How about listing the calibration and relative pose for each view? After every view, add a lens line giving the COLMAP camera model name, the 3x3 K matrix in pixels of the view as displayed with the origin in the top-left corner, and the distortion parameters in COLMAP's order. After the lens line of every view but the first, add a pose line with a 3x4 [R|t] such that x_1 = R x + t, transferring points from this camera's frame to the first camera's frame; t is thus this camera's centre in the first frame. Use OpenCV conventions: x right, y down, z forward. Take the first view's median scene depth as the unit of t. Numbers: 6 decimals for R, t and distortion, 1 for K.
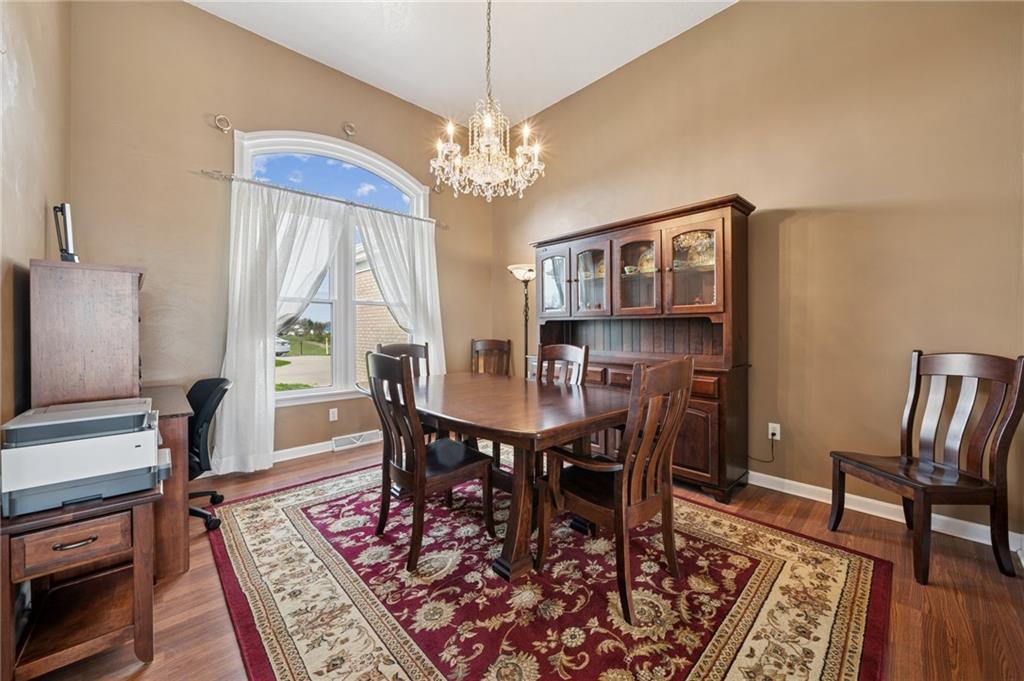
lens RADIAL K [[377.5, 0, 508.1], [0, 377.5, 330.7], [0, 0, 1]] dist [-0.007296, 0.000424]
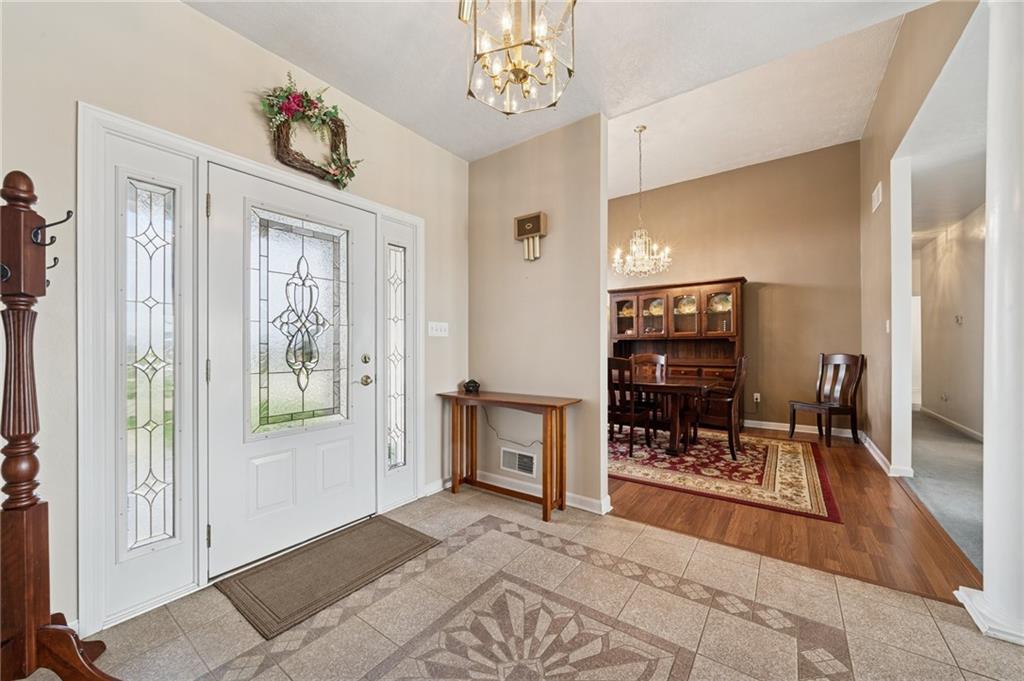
lens RADIAL K [[377.5, 0, 511.8], [0, 377.5, 343.6], [0, 0, 1]] dist [-0.007296, 0.000424]
pose [[0.983041, -0.004148, 0.183340, -1.331063], [0.005506, 0.999961, -0.006900, -0.003442], [-0.183304, 0.007793, 0.983025, -1.006757]]
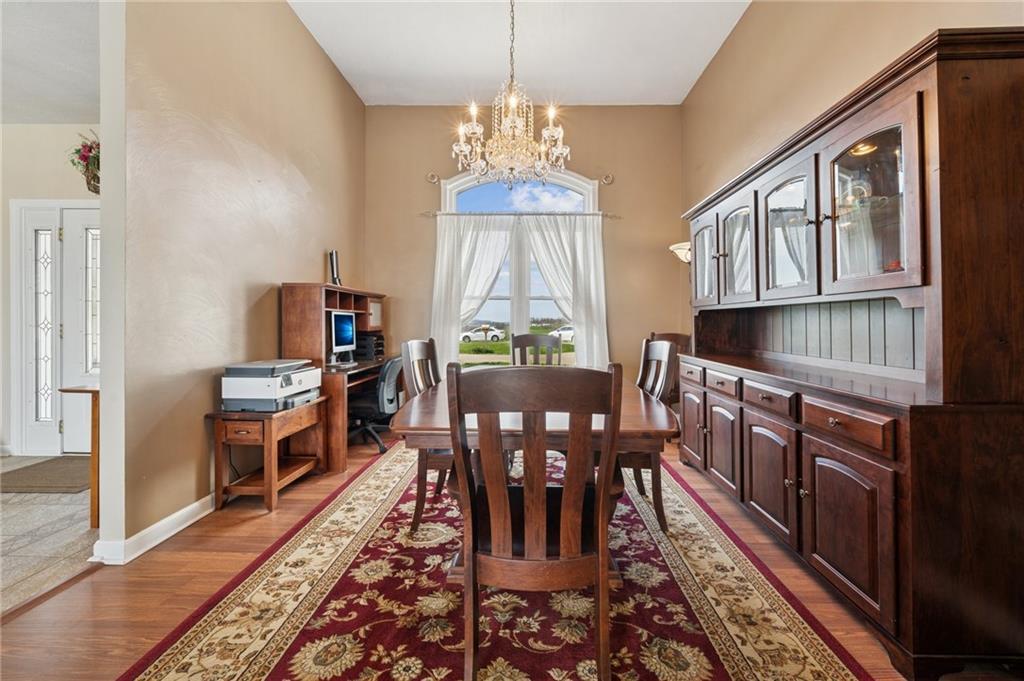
lens RADIAL K [[351.2, 0, 529.5], [0, 351.2, 320.0], [0, 0, 1]] dist [-0.006097, 0.000338]
pose [[0.725536, 0.001393, -0.688182, 0.735143], [-0.007694, 0.999952, -0.006088, 0.001684], [0.688141, 0.009712, 0.725512, 0.466561]]
